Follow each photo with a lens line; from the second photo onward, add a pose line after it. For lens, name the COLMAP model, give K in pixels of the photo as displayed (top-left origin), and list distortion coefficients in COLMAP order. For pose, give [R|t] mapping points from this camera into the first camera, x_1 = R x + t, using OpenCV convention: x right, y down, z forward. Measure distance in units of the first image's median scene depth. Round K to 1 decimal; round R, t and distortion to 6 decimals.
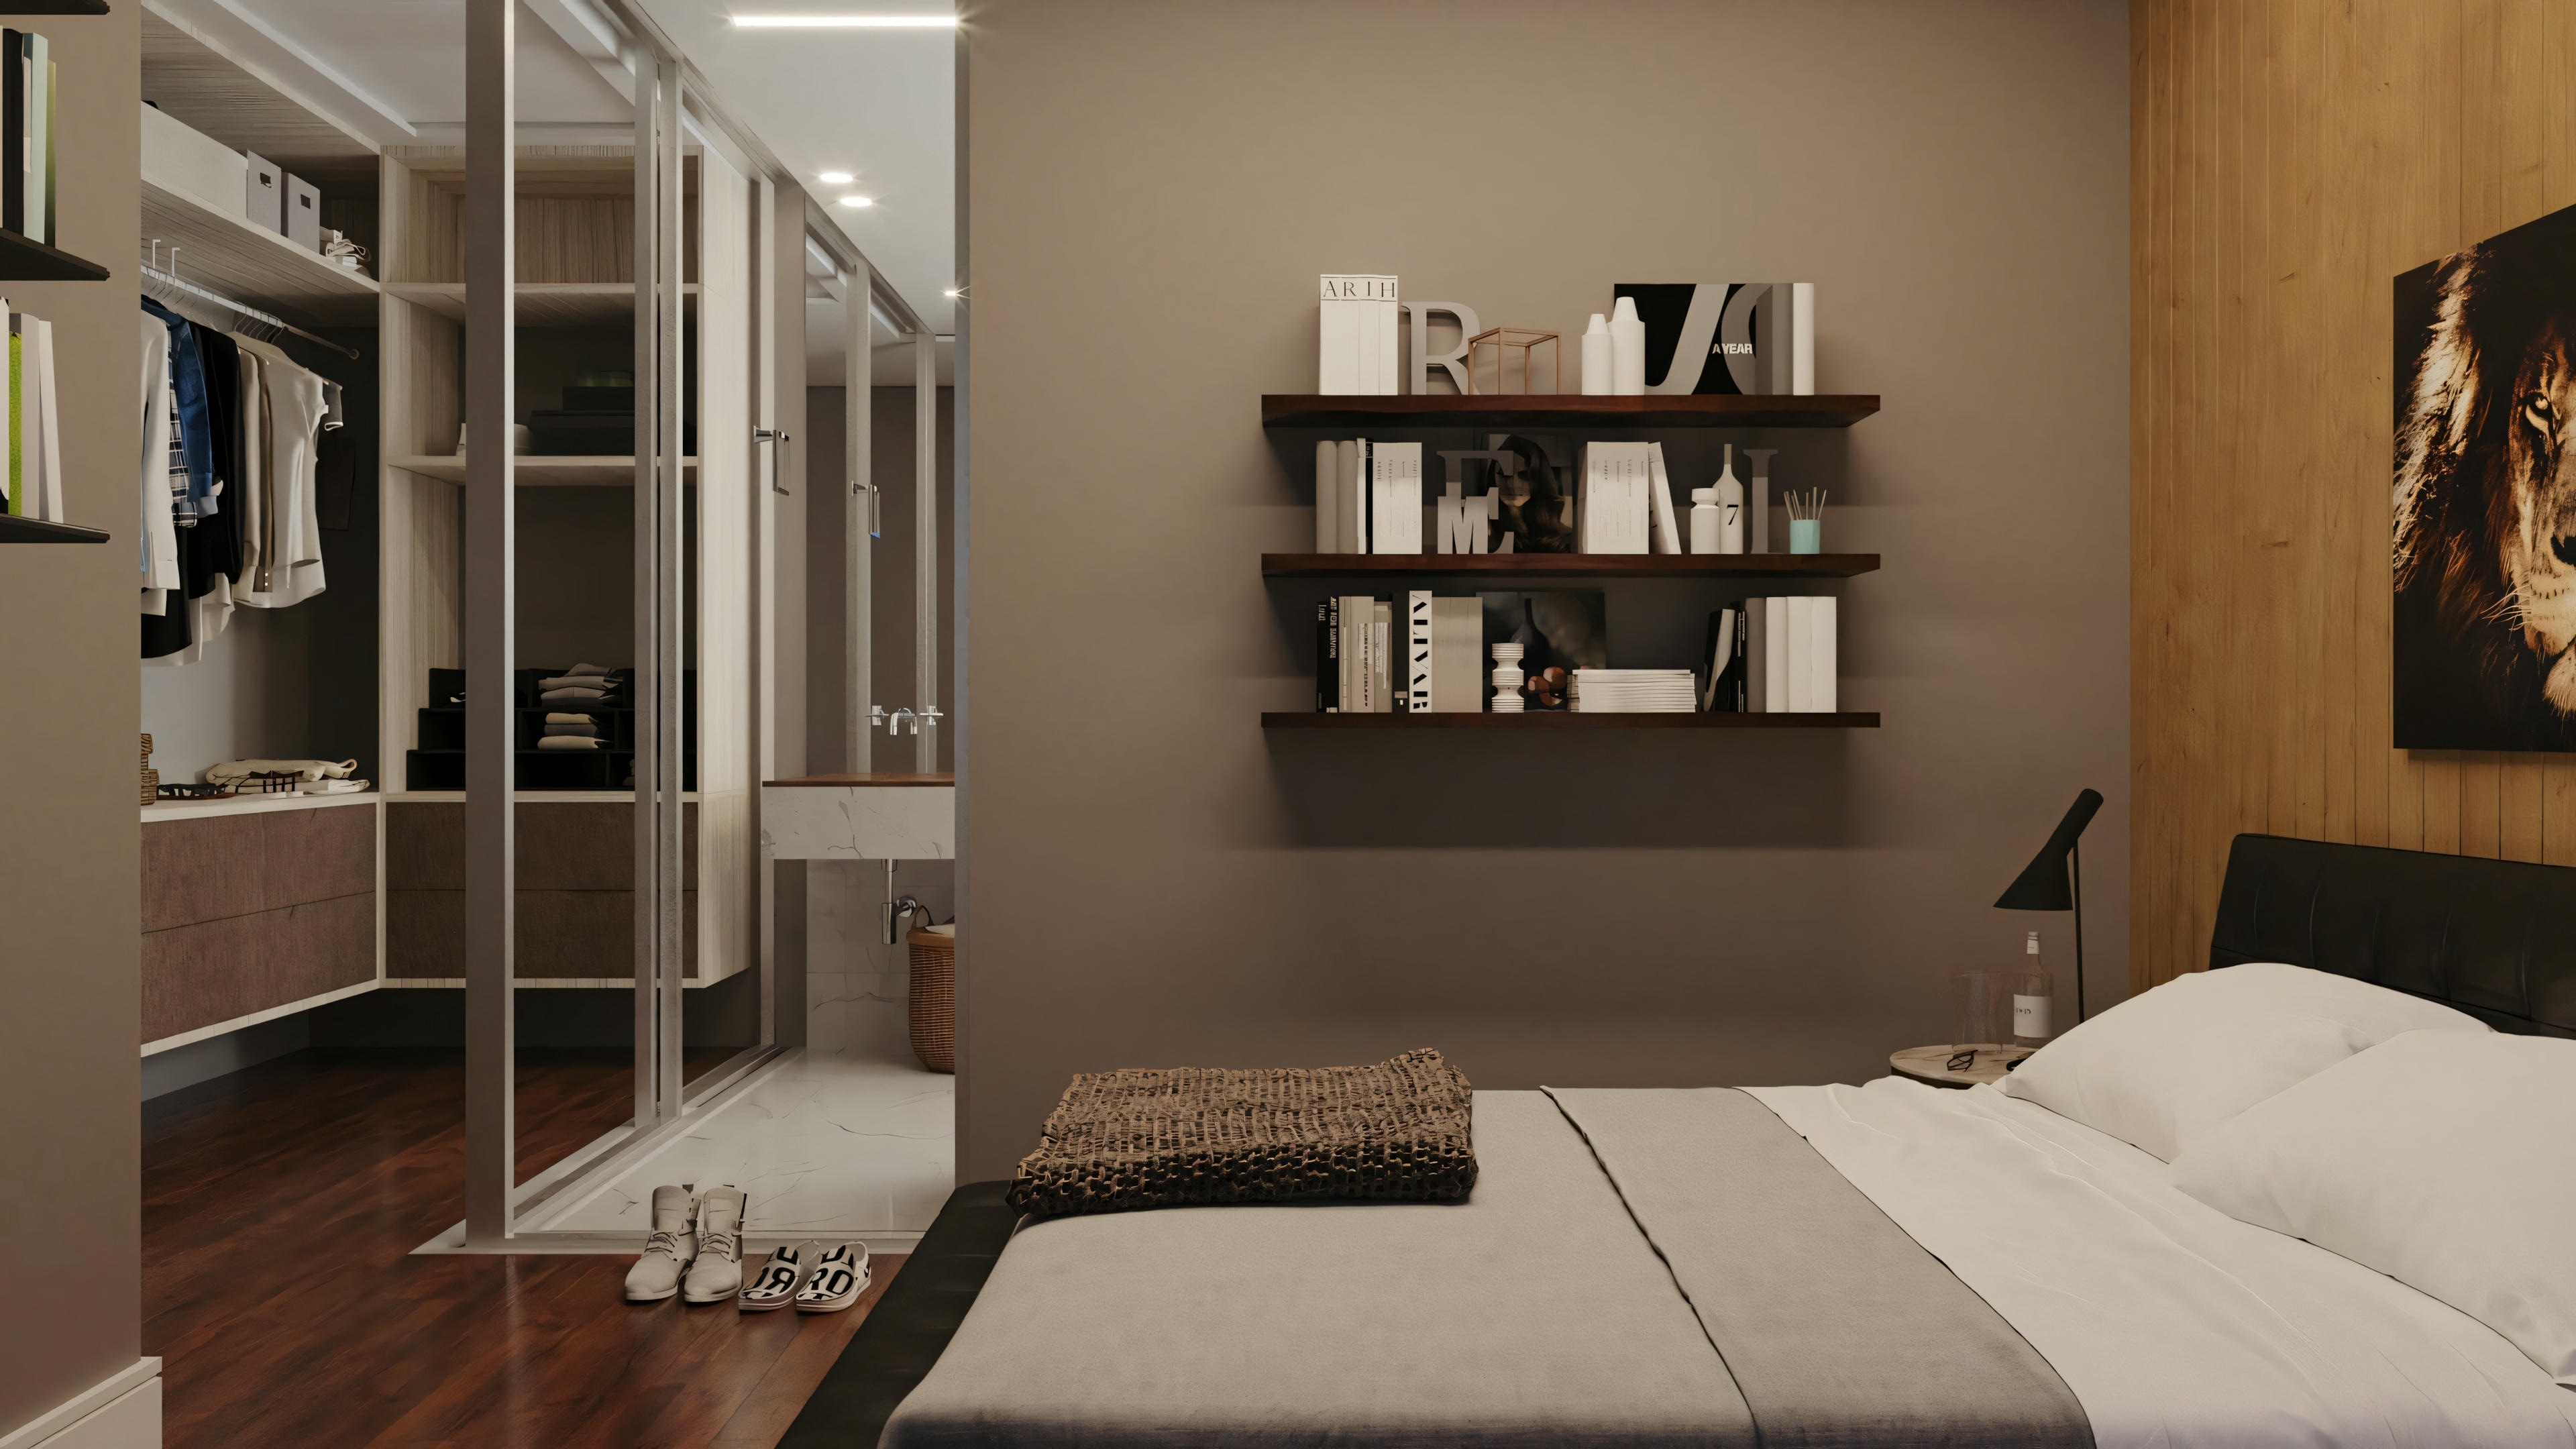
lens RADIAL K [[2142.4, 0, 1288.0], [0, 2142.4, 724.5], [0, 0, 1]] dist [-0.002549, 0.002829]
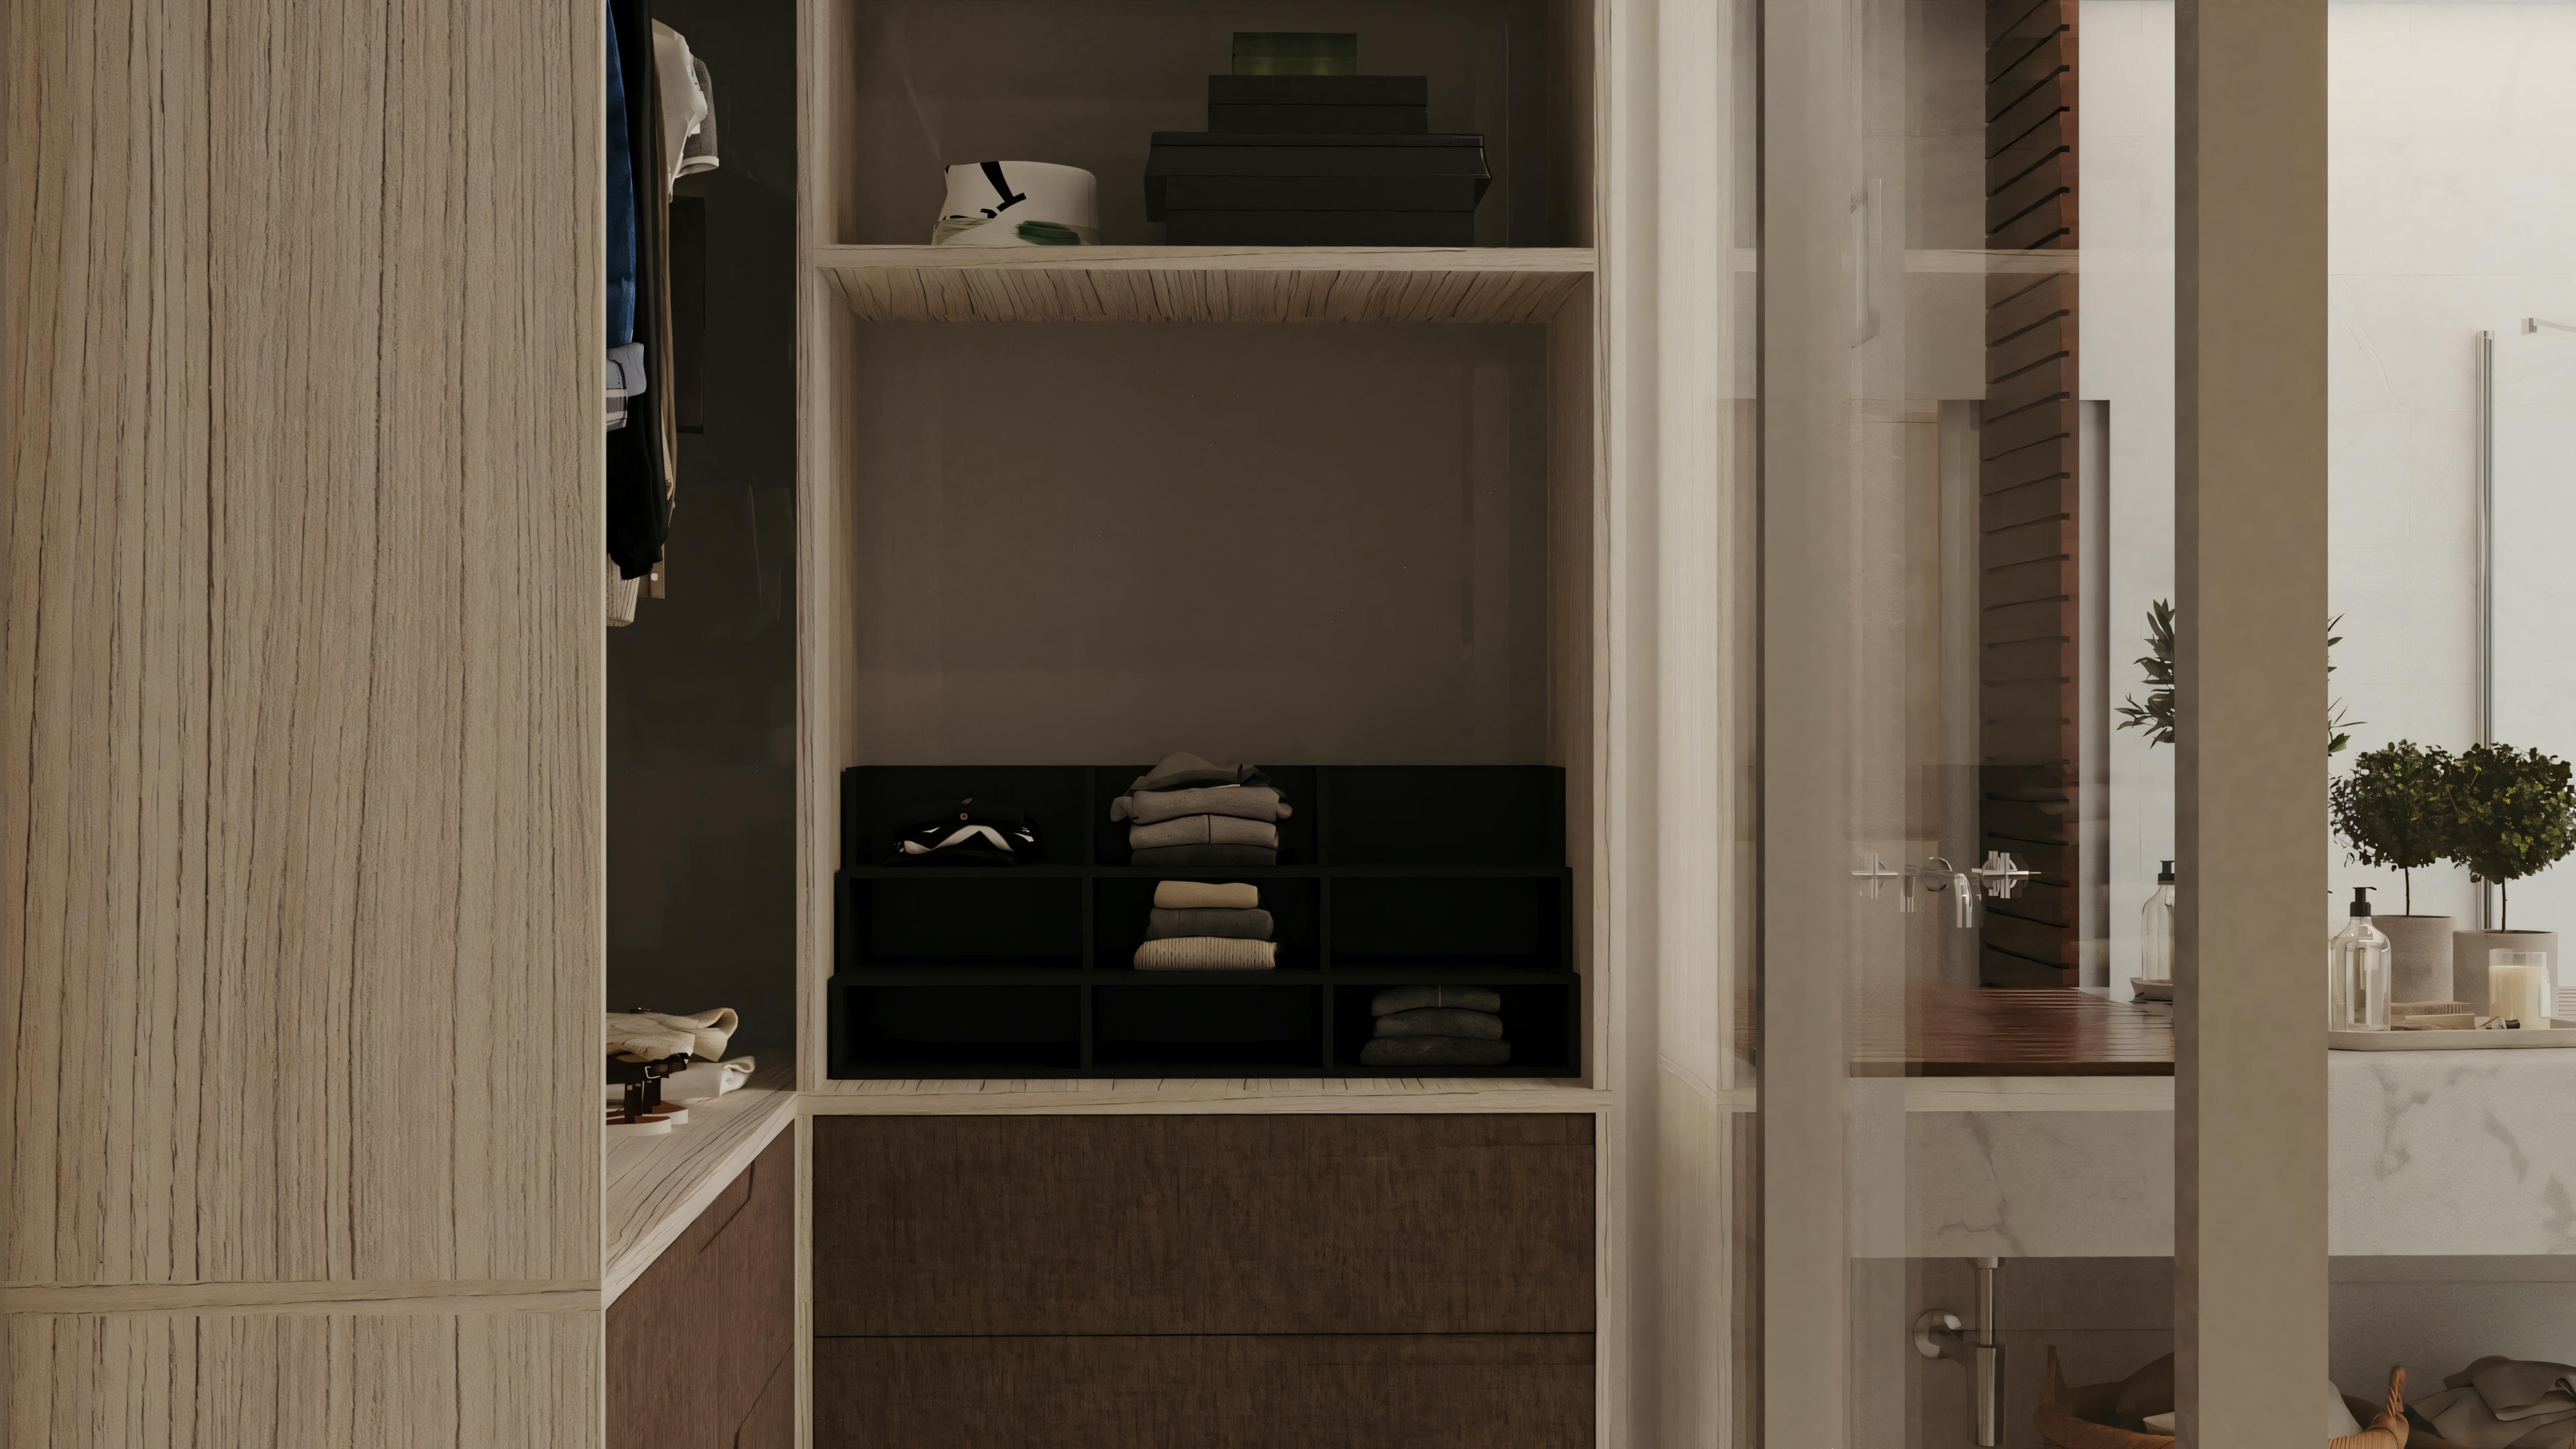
lens RADIAL K [[3556.6, 0, 1288.0], [0, 3556.6, 724.5], [0, 0, 1]] dist [-0.013052, 0.069741]
pose [[0.999672, -0.000328, 0.025600, -0.367064], [0.000343, 1.000000, -0.000559, -0.037713], [-0.025600, 0.000568, 0.999672, 0.354331]]
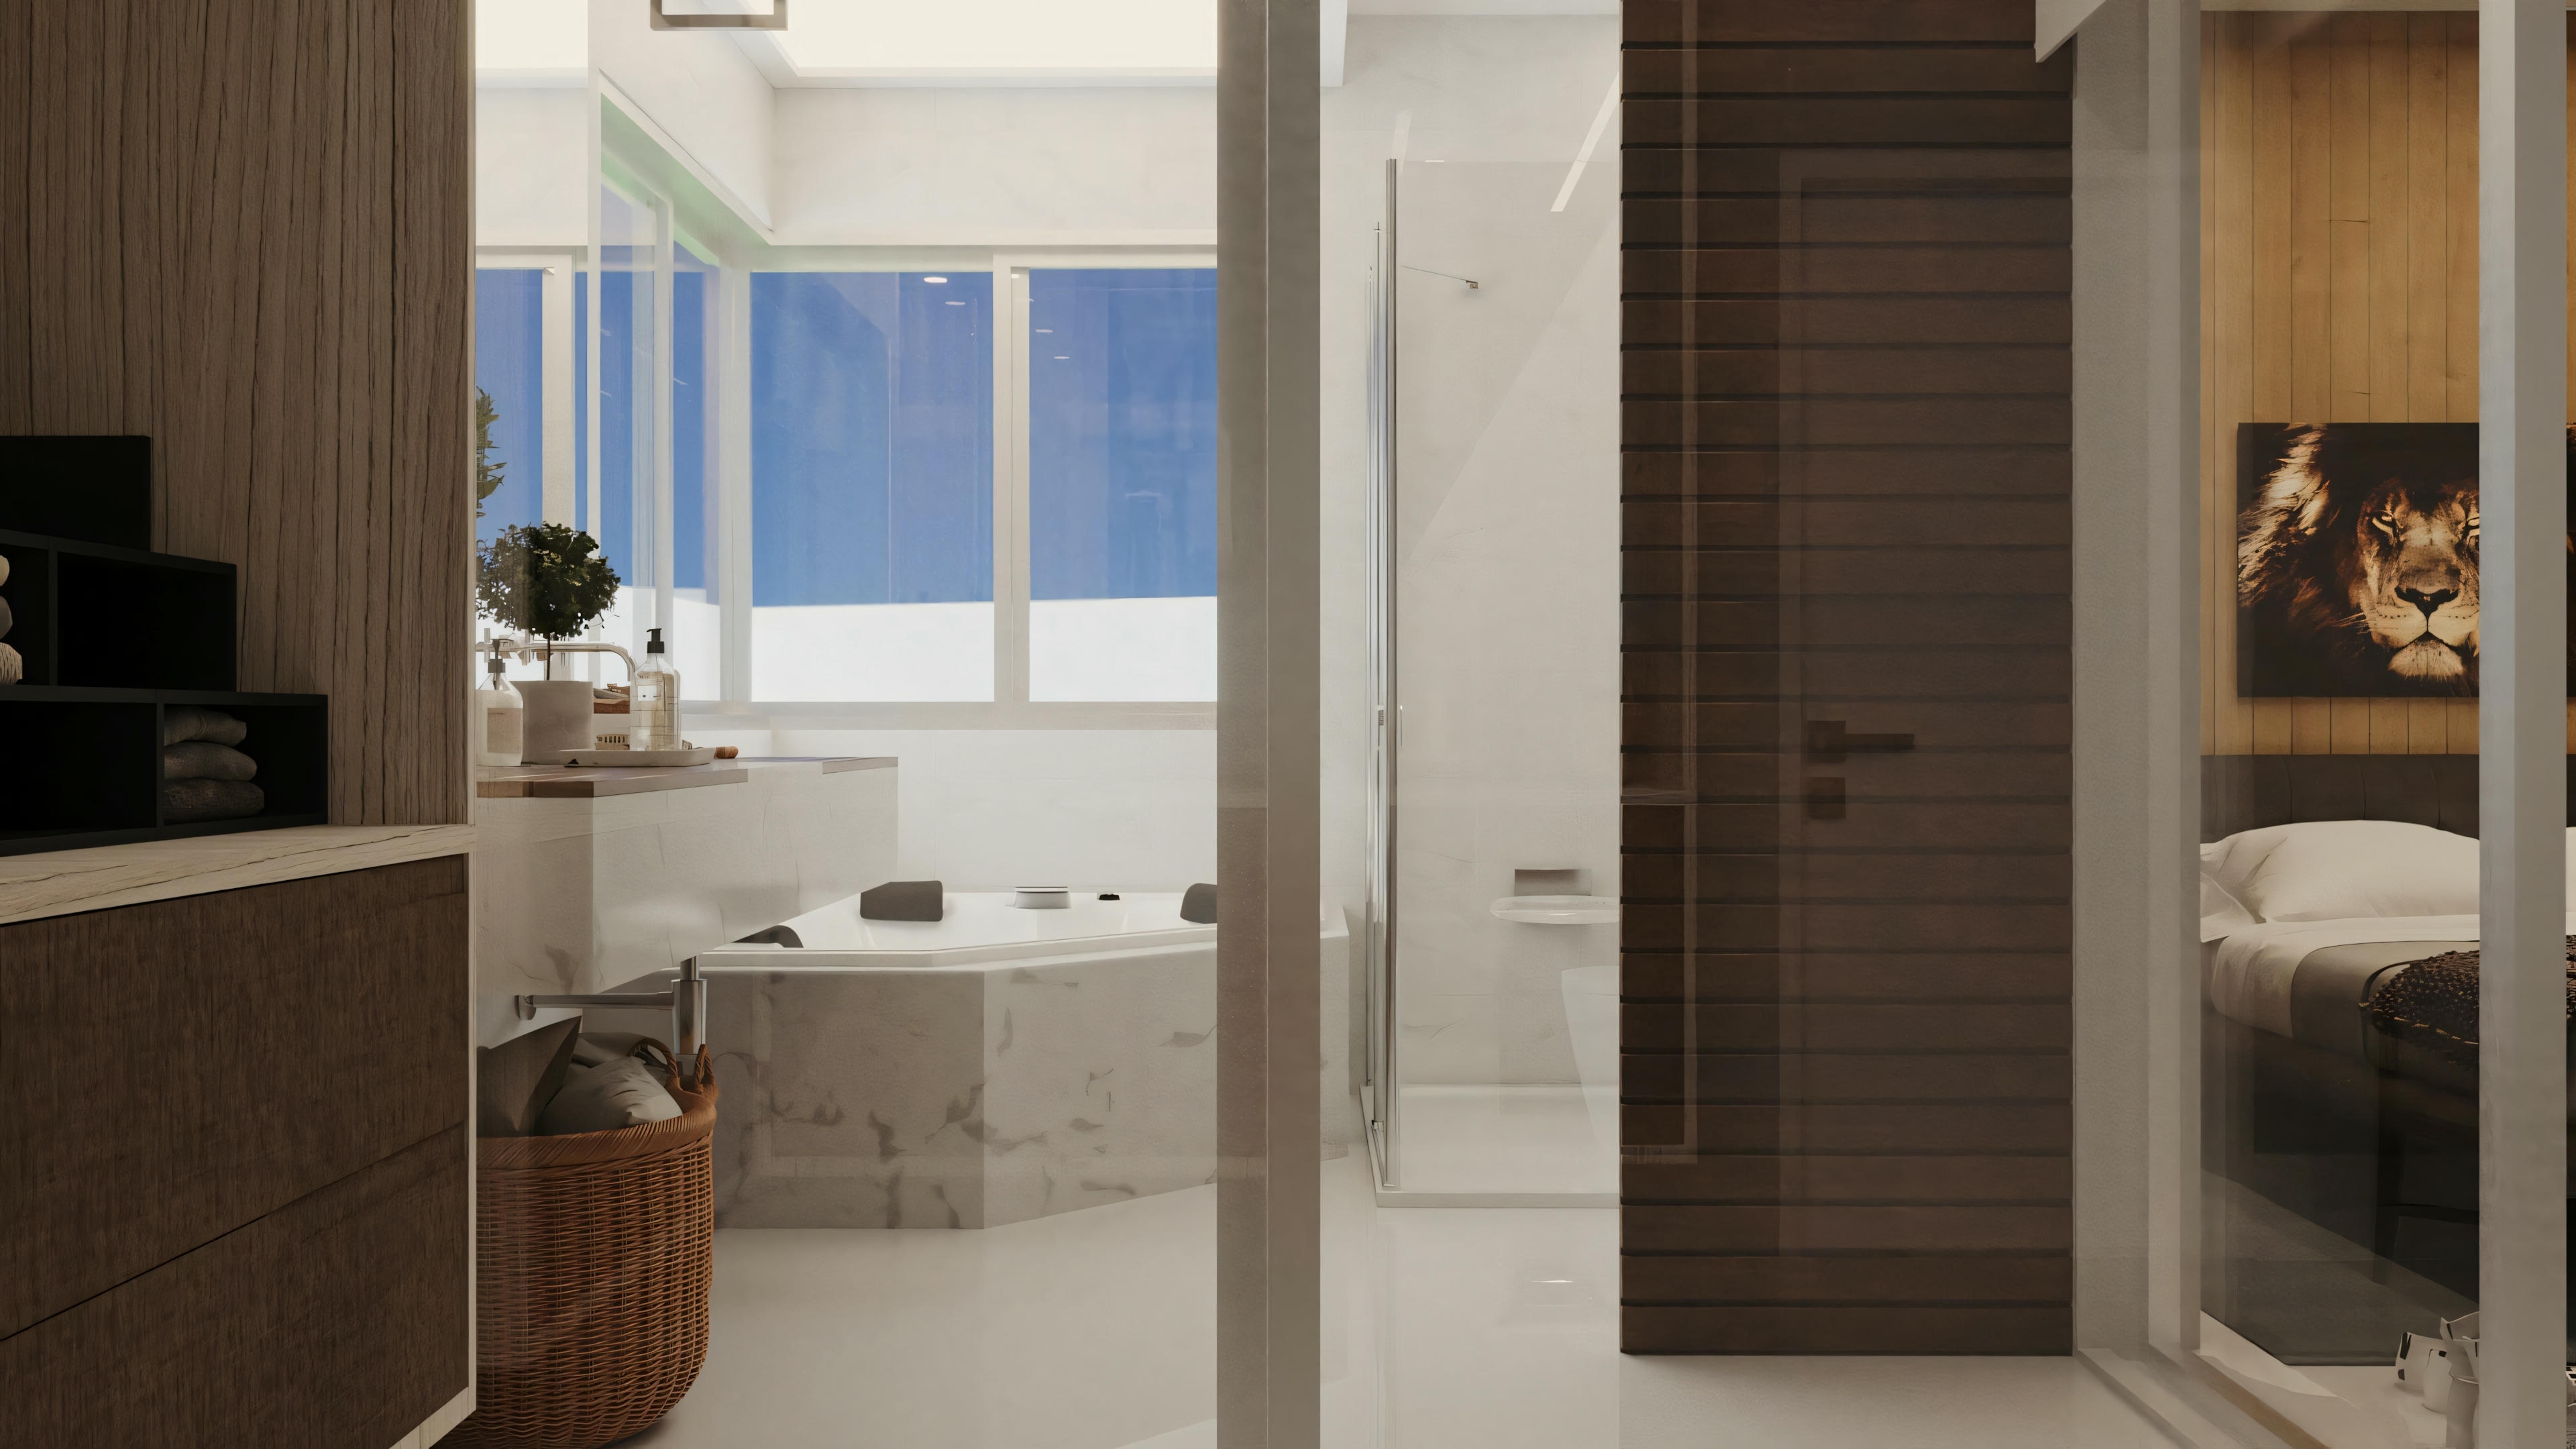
lens RADIAL K [[2142.4, 0, 1288.0], [0, 2142.4, 724.5], [0, 0, 1]] dist [-0.002549, 0.002829]
pose [[0.008396, 0.000415, 0.999965, -0.632992], [0.000571, 1.000000, -0.000420, 0.017632], [-0.999965, 0.000574, 0.008396, 0.914310]]
